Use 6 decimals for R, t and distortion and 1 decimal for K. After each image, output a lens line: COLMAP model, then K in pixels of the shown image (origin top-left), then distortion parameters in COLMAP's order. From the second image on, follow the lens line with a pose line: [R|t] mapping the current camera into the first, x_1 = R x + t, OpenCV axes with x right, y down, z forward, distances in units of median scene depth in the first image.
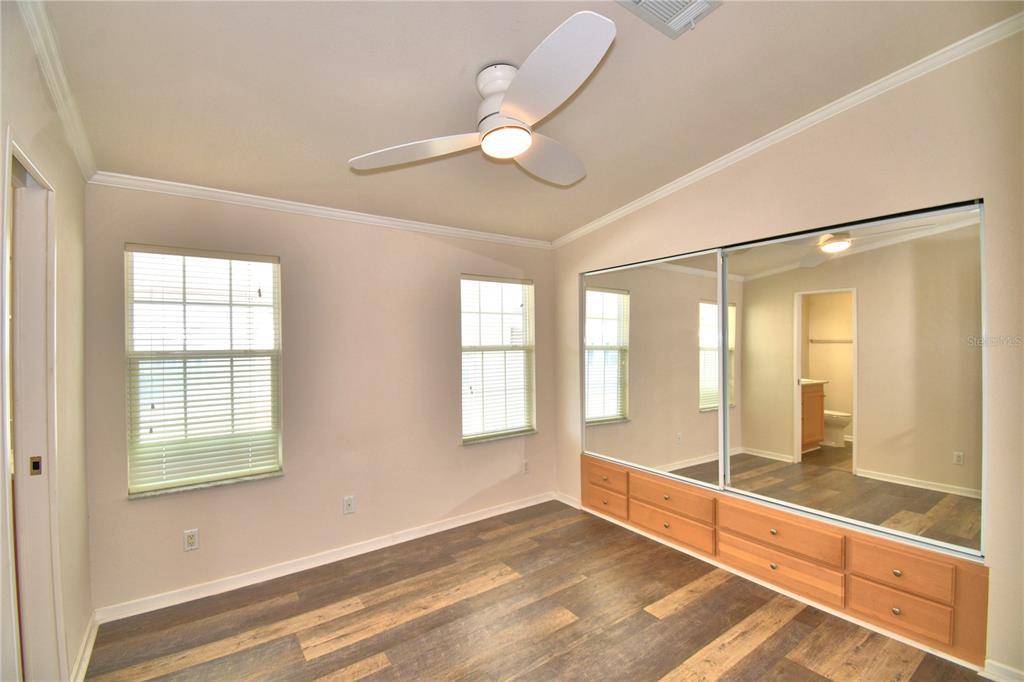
lens RADIAL K [[450.9, 0, 512.0], [0, 450.9, 341.0], [0, 0, 1]] dist [-0.021010, -0.000668]
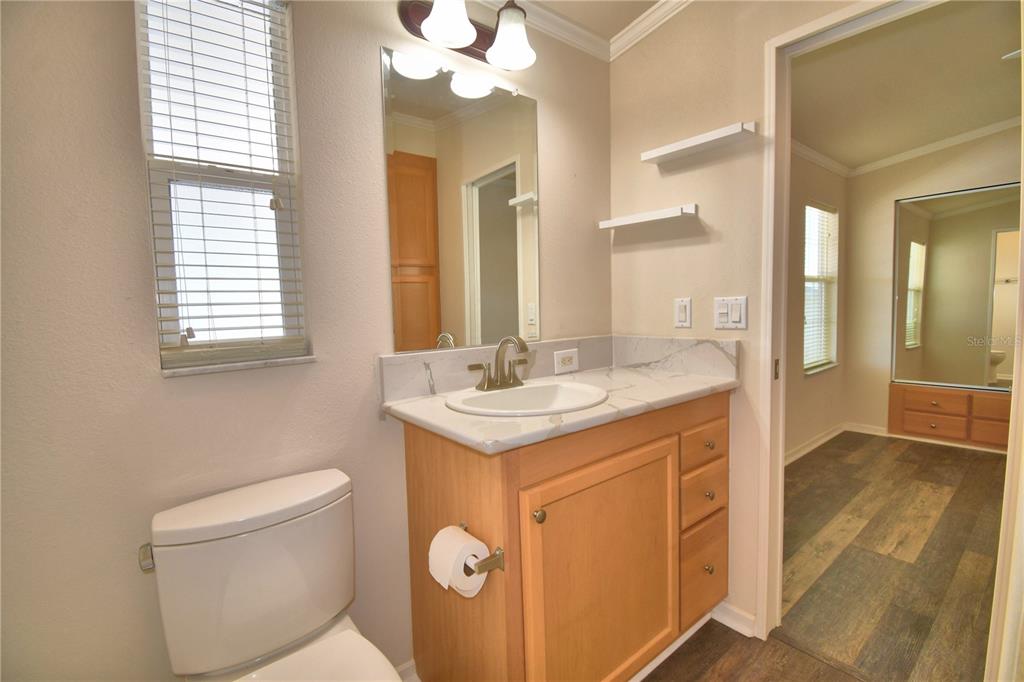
lens RADIAL K [[472.4, 0, 512.0], [0, 472.4, 341.0], [0, 0, 1]] dist [-0.018390, 0.000331]
pose [[0.997247, -0.024298, 0.070052, -1.033586], [0.019210, 0.997190, 0.072407, 0.089527], [-0.071615, -0.070862, 0.994912, 0.038356]]
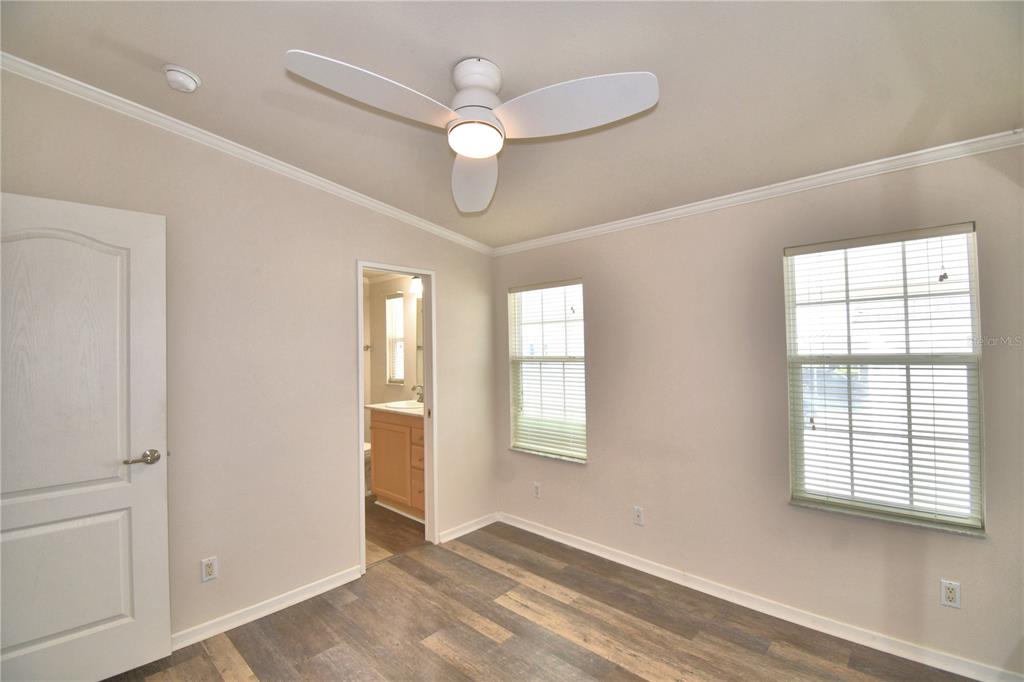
lens RADIAL K [[463.6, 0, 512.0], [0, 463.6, 352.3], [0, 0, 1]] dist [0.089614, 0.000051]
pose [[0.195774, 0.011055, -0.980587, 0.640245], [0.014380, 0.999797, 0.014143, -0.011648], [0.980544, -0.016870, 0.195575, 0.574403]]
